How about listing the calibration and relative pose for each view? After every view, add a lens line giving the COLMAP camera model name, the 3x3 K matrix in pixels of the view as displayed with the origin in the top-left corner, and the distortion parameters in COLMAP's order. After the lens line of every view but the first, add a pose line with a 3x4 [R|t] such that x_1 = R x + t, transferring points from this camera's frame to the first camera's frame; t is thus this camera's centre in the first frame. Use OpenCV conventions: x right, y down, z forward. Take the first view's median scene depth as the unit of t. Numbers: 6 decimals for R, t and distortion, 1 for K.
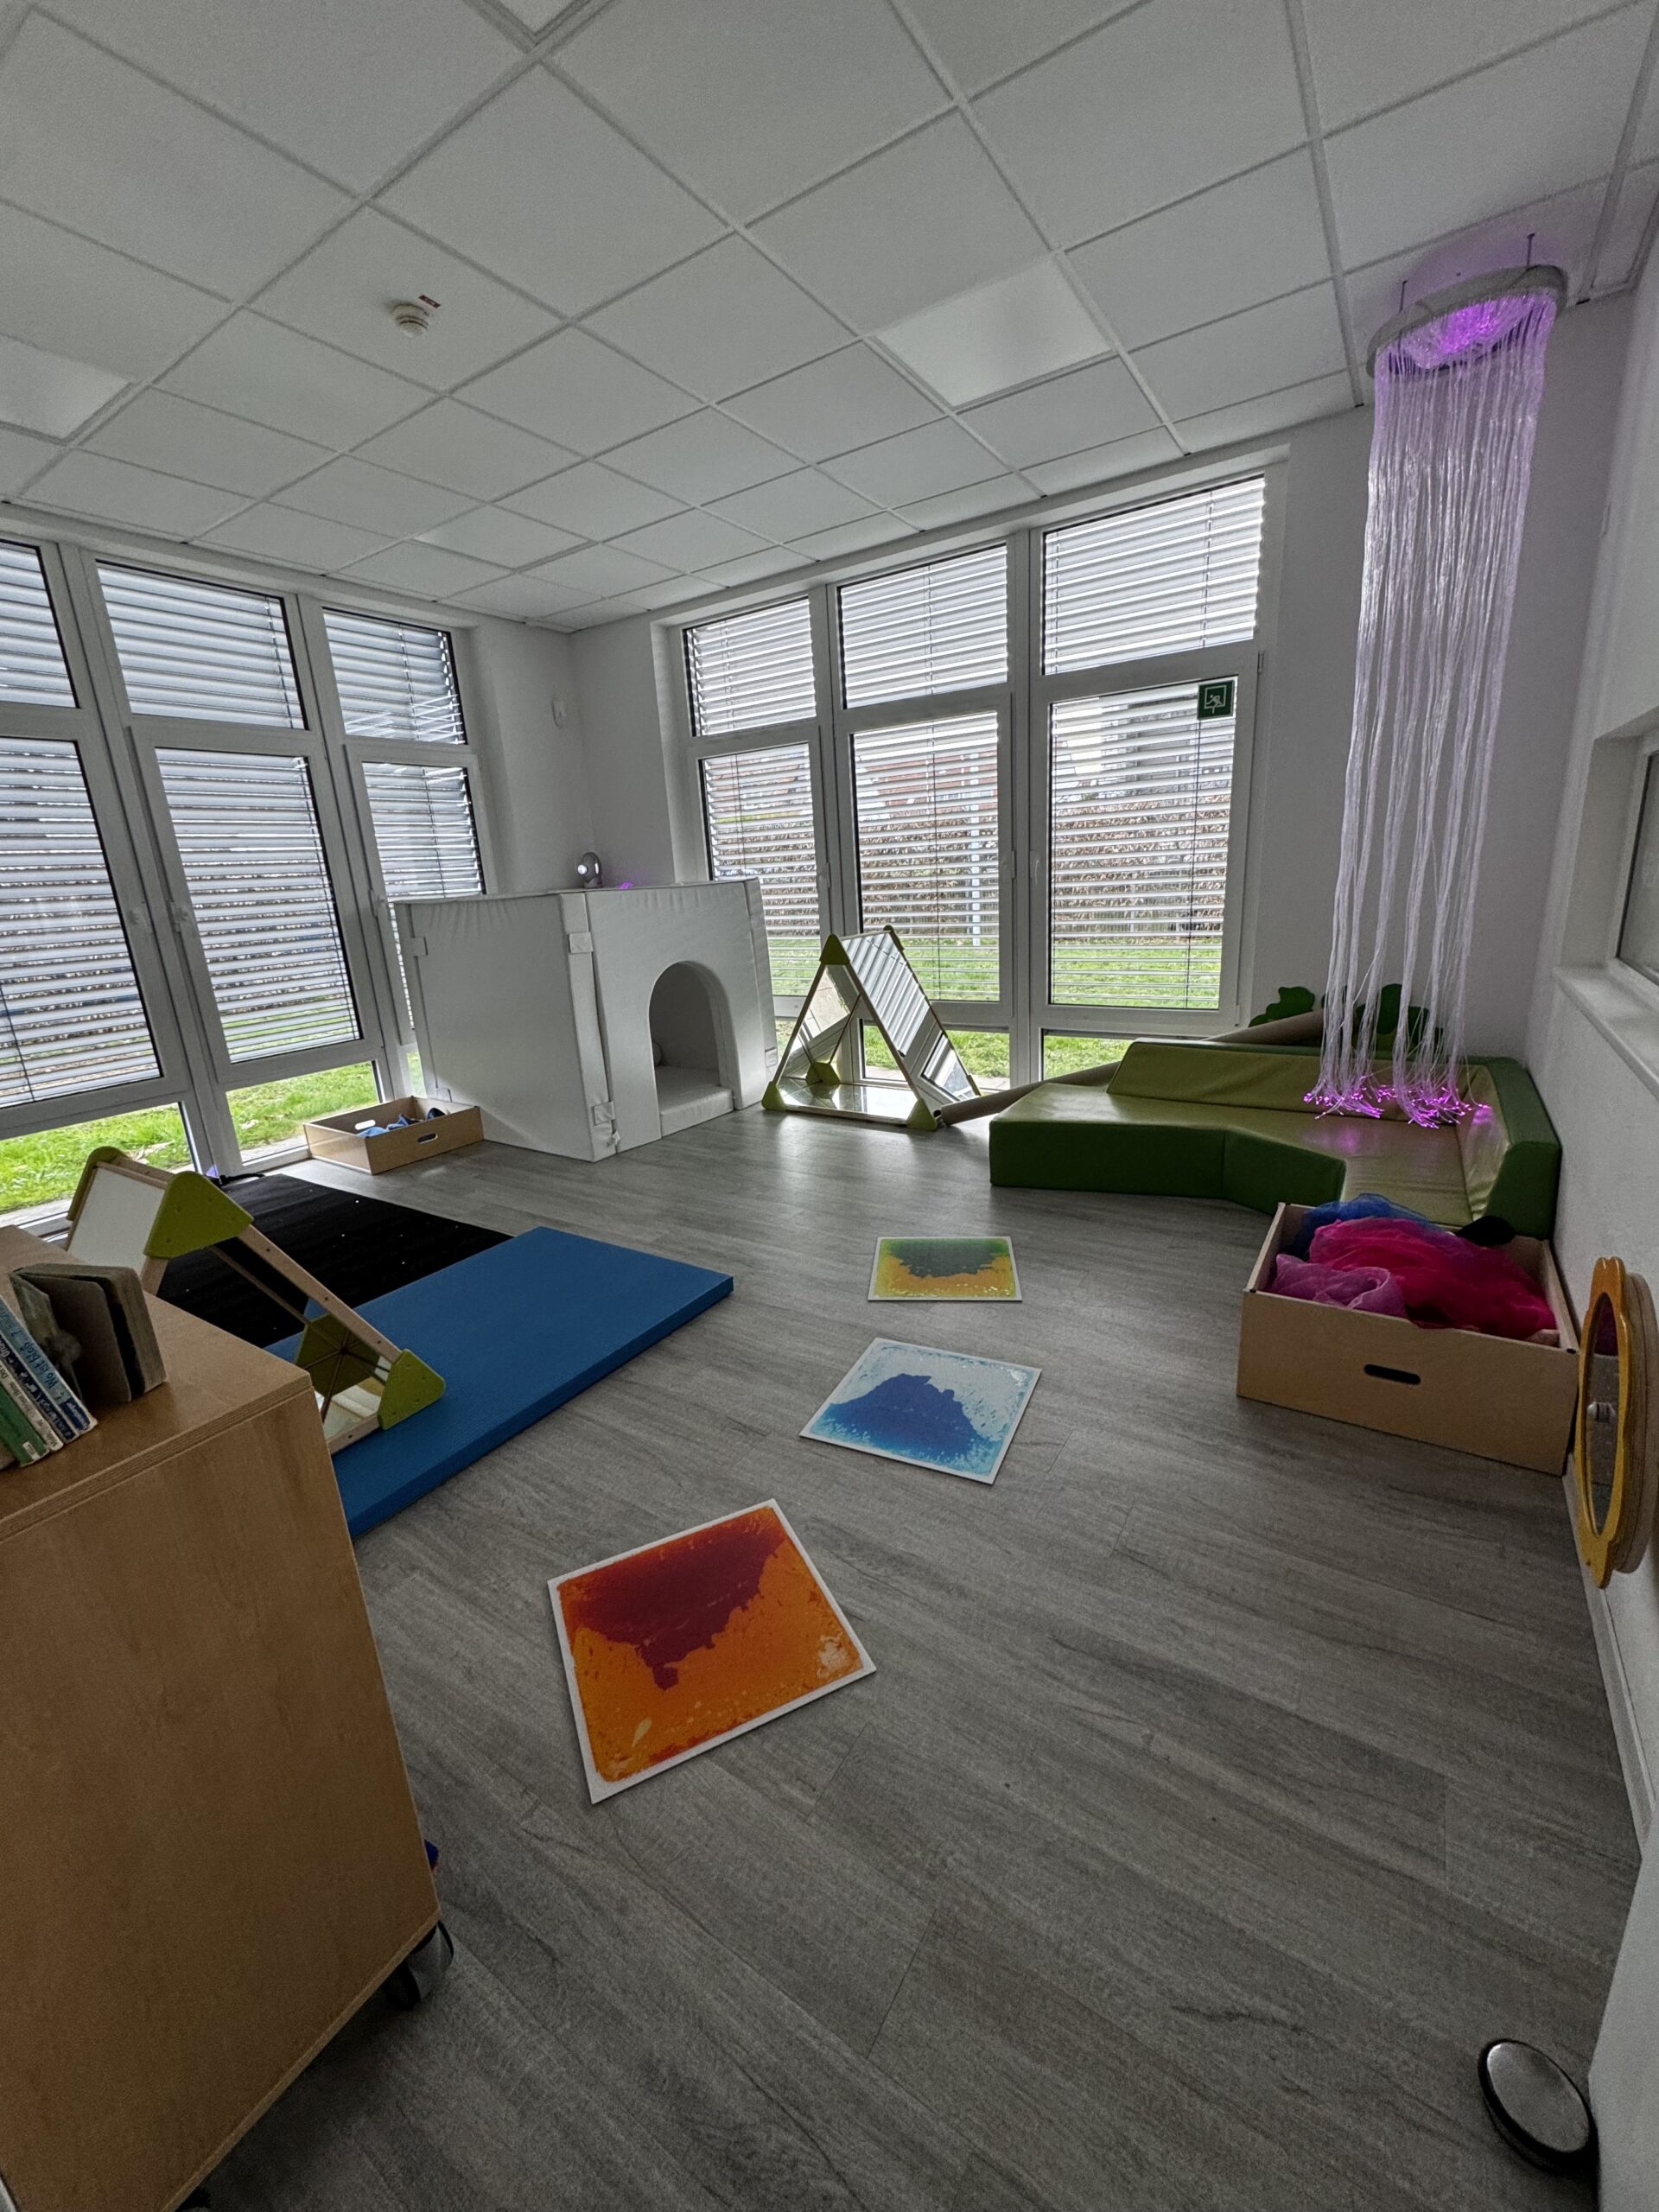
lens RADIAL K [[878.3, 0, 829.5], [0, 878.3, 1106.0], [0, 0, 1]] dist [-0.001050, -0.000413]
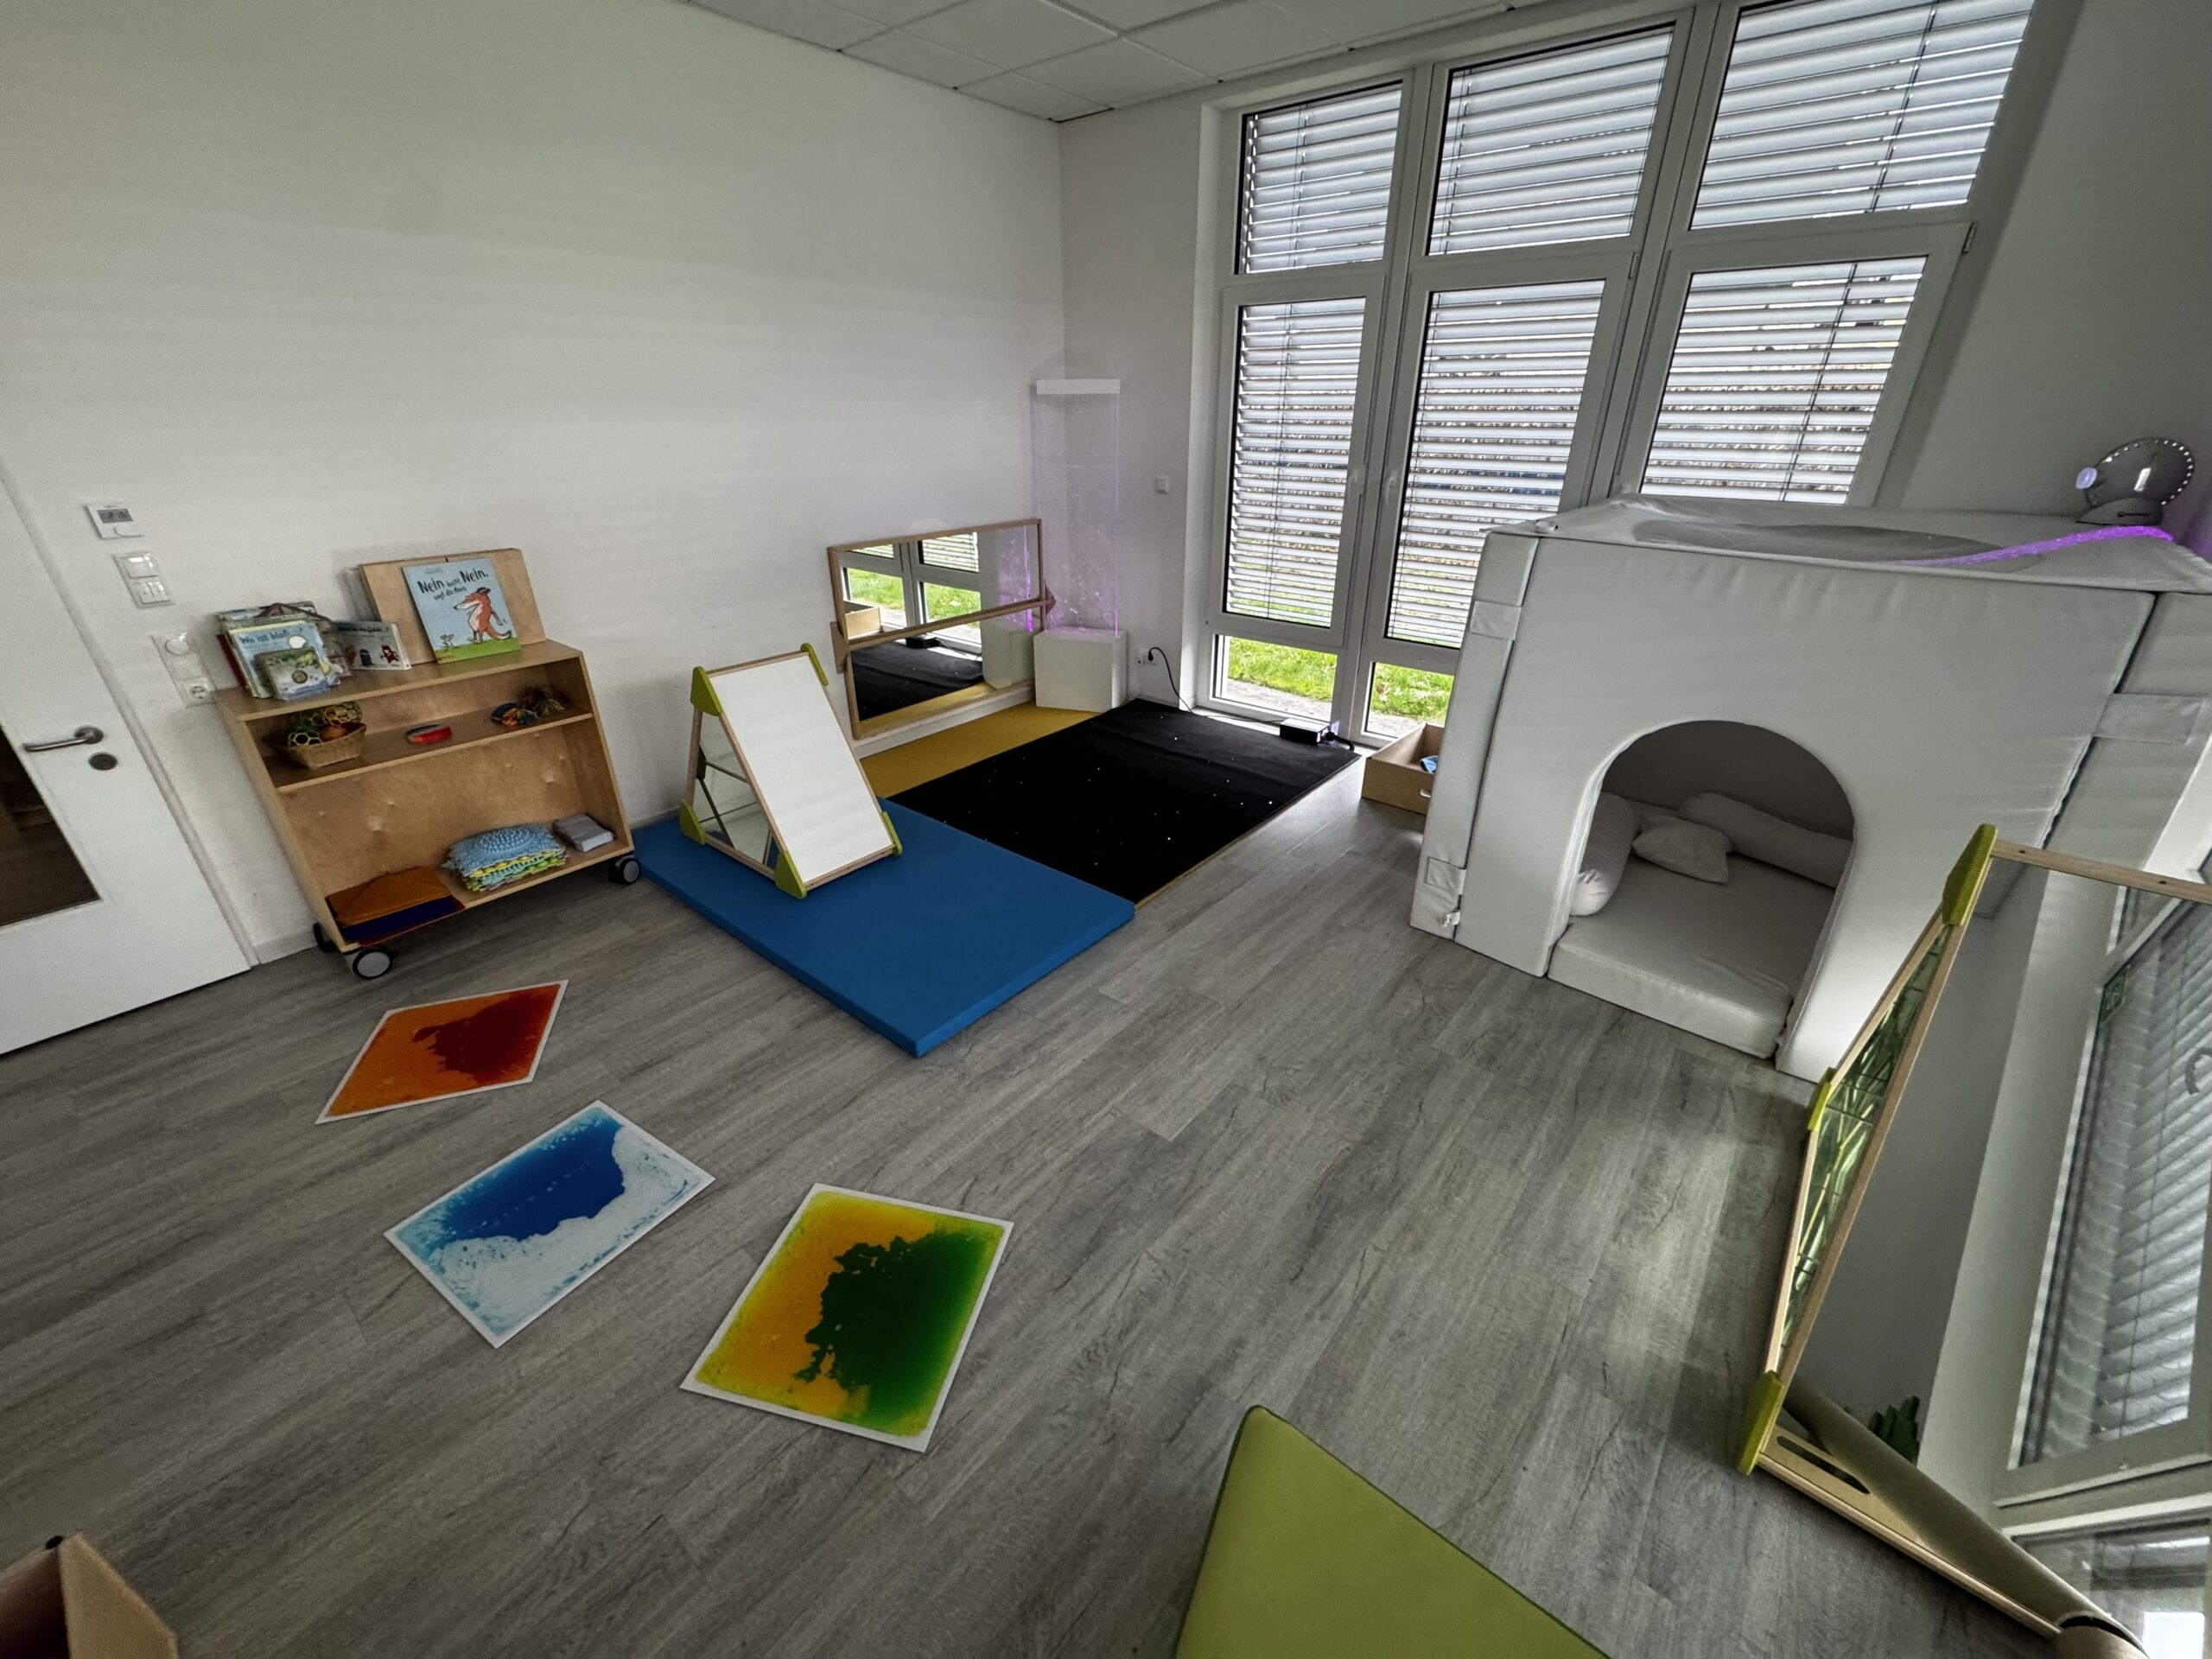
lens RADIAL K [[878.3, 0, 1106.0], [0, 878.3, 829.5], [0, 0, 1]] dist [-0.001050, -0.000413]
pose [[-0.110212, 0.488626, -0.865504, 0.451068], [-0.248063, 0.829728, 0.500016, -0.400531], [0.962454, 0.269807, 0.029764, 1.009499]]
